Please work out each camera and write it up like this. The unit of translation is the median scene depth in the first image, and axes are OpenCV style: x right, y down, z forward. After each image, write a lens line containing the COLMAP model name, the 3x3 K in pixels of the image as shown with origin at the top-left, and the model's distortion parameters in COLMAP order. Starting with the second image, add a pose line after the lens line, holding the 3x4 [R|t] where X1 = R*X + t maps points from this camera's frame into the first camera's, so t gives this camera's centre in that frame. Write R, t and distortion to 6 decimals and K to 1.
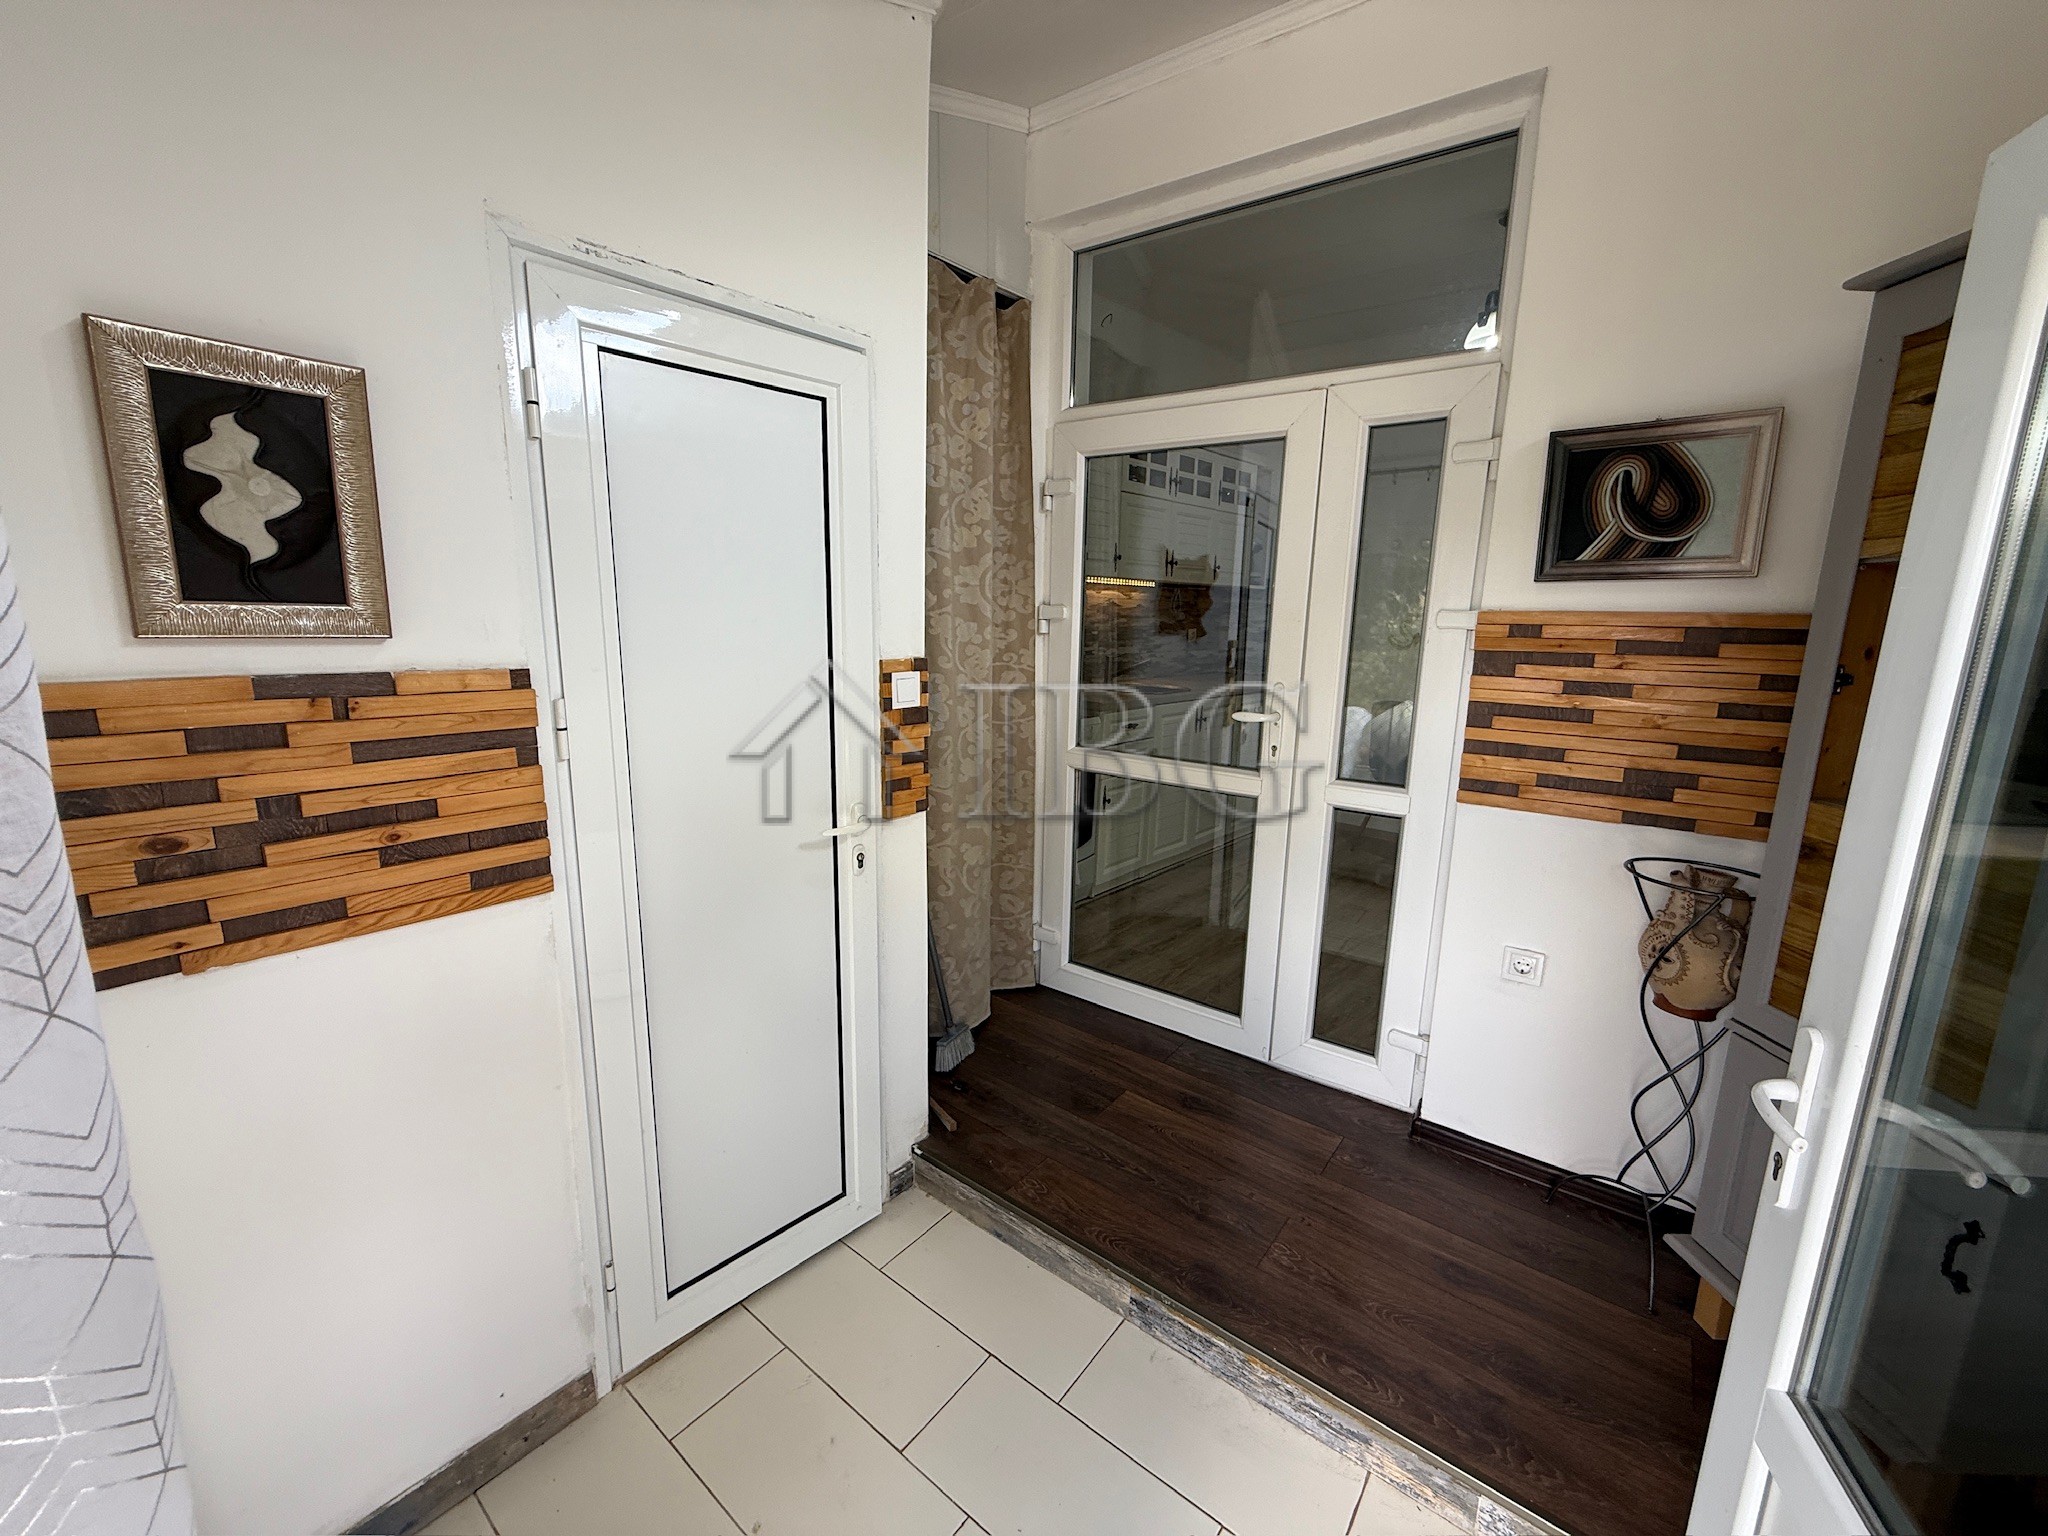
lens RADIAL K [[816.5, 0, 1019.4], [0, 816.5, 761.8], [0, 0, 1]] dist [-0.000976, 0.000229]
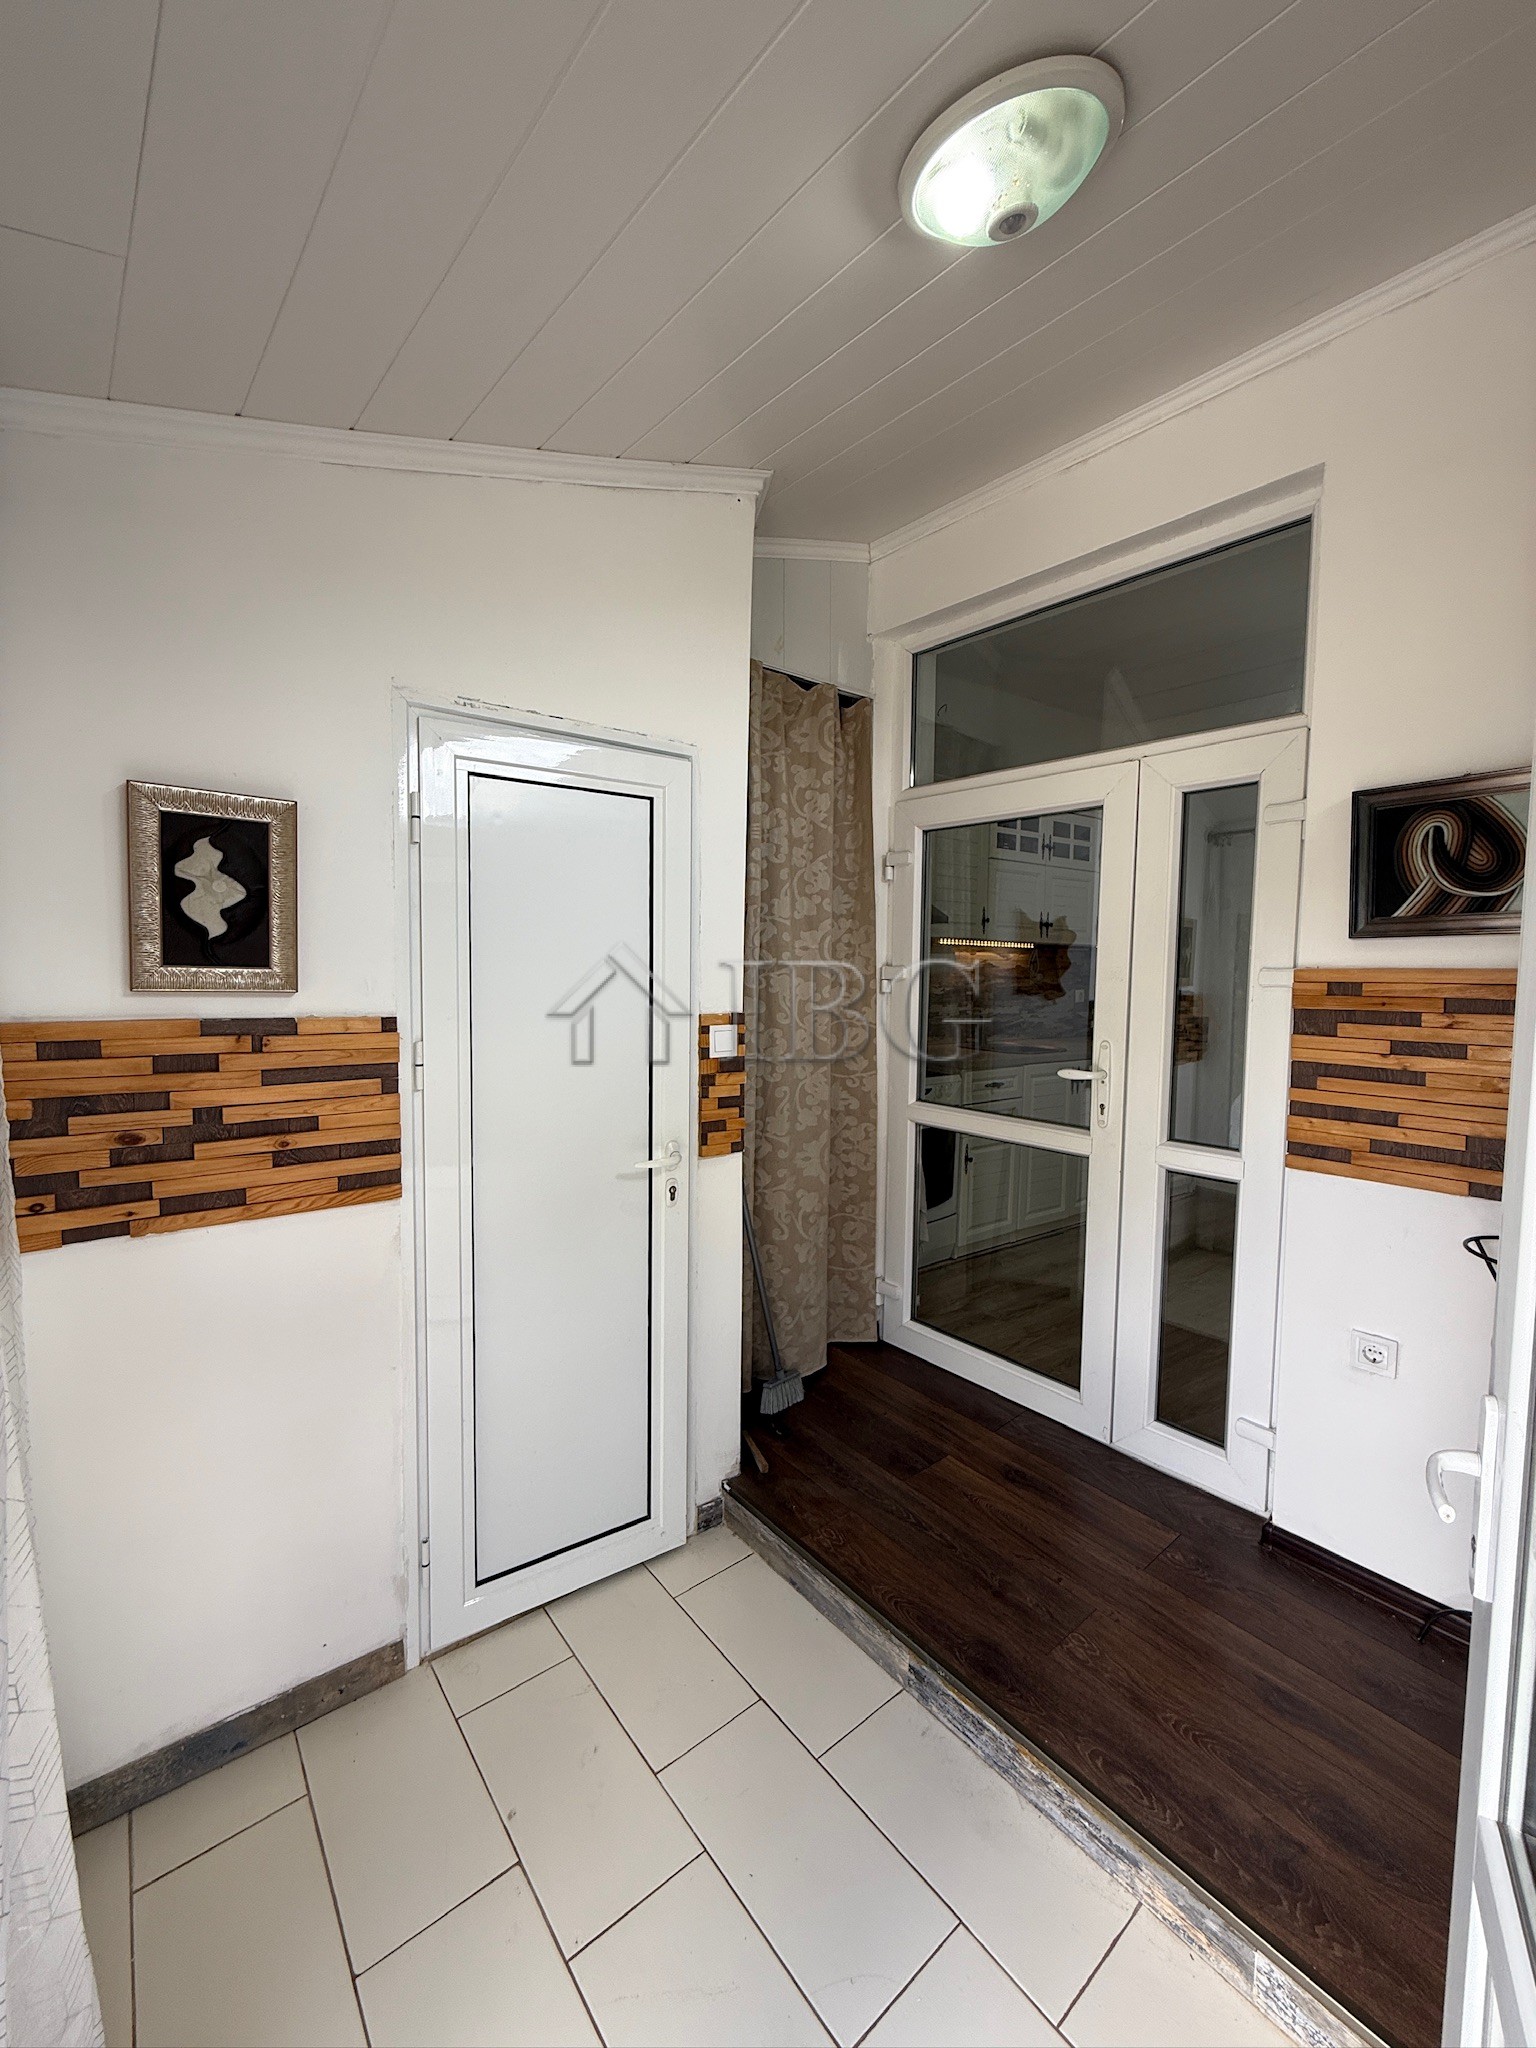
lens RADIAL K [[816.5, 0, 771.1], [0, 816.5, 1013.6], [0, 0, 1]] dist [-0.000976, 0.000229]
pose [[0.976668, 0.006537, -0.214655, 0.165231], [-0.035048, 0.990987, -0.129289, 0.017005], [0.211875, 0.133795, 0.968095, -0.074310]]
